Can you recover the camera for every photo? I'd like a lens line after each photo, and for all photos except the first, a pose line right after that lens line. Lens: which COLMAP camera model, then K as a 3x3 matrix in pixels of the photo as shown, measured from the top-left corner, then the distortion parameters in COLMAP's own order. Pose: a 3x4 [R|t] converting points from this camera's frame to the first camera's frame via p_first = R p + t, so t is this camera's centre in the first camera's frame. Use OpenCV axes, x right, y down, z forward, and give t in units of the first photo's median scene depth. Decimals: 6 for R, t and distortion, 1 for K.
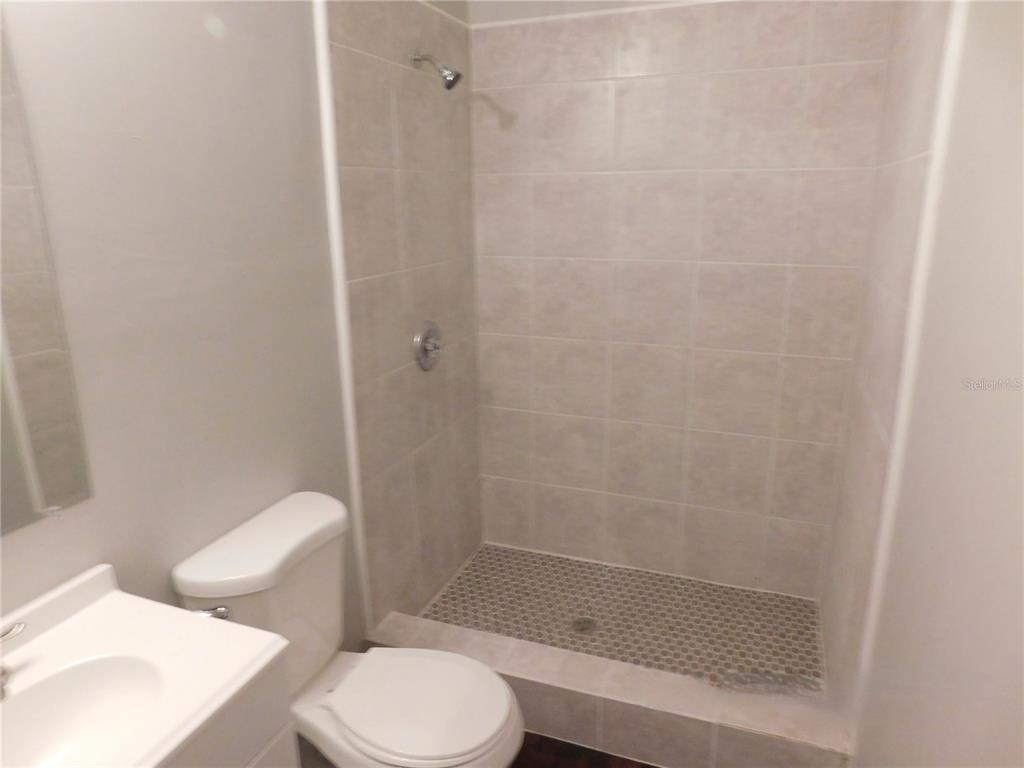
lens RADIAL K [[679.7, 0, 503.8], [0, 679.7, 384.3], [0, 0, 1]] dist [-0.073183, 0.059146]
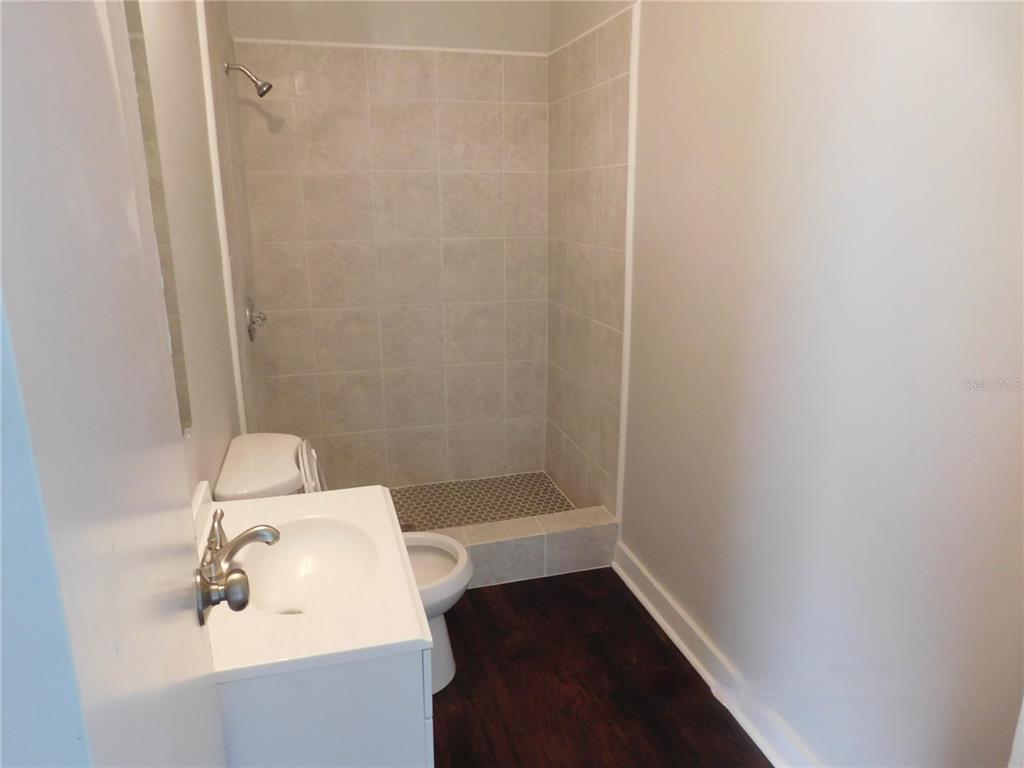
lens RADIAL K [[679.7, 0, 503.8], [0, 679.7, 384.3], [0, 0, 1]] dist [-0.073183, 0.059146]
pose [[0.801235, -0.147704, 0.579833, -0.425937], [0.152157, 0.987493, 0.041294, 0.066387], [-0.578681, 0.055140, 0.813688, -0.152684]]
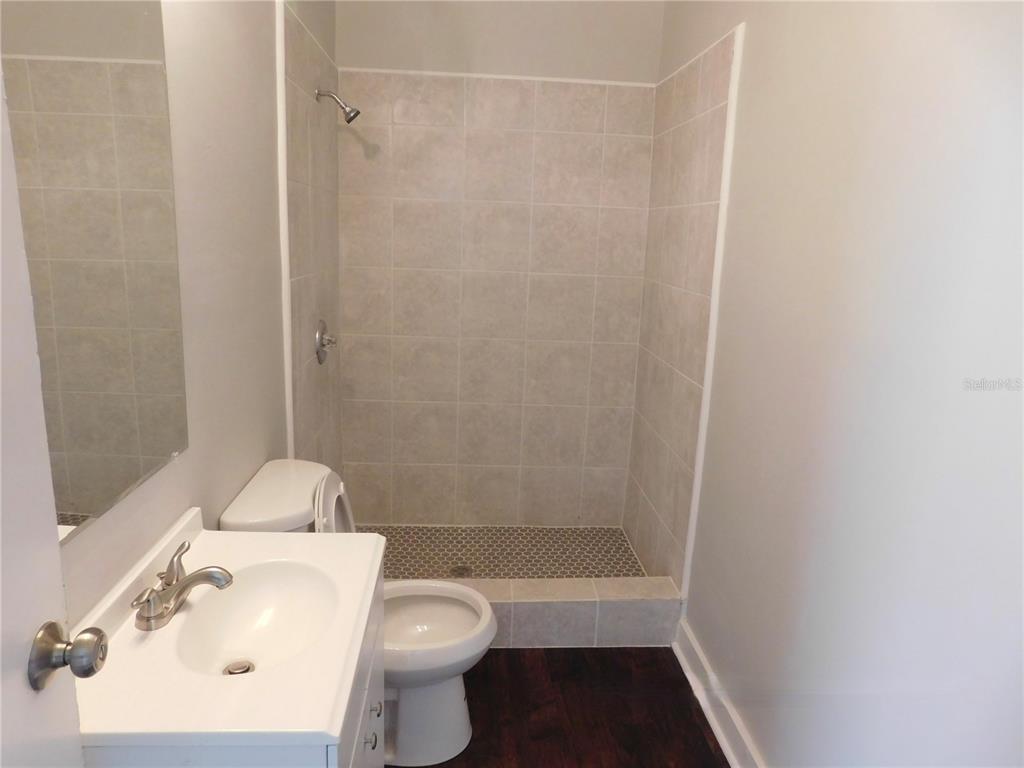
lens RADIAL K [[679.7, 0, 503.8], [0, 679.7, 384.3], [0, 0, 1]] dist [-0.073183, 0.059146]
pose [[0.907786, -0.045142, 0.416997, -0.299171], [0.062252, 0.997681, -0.027518, 0.062309], [-0.414788, 0.050939, 0.908491, -0.146988]]
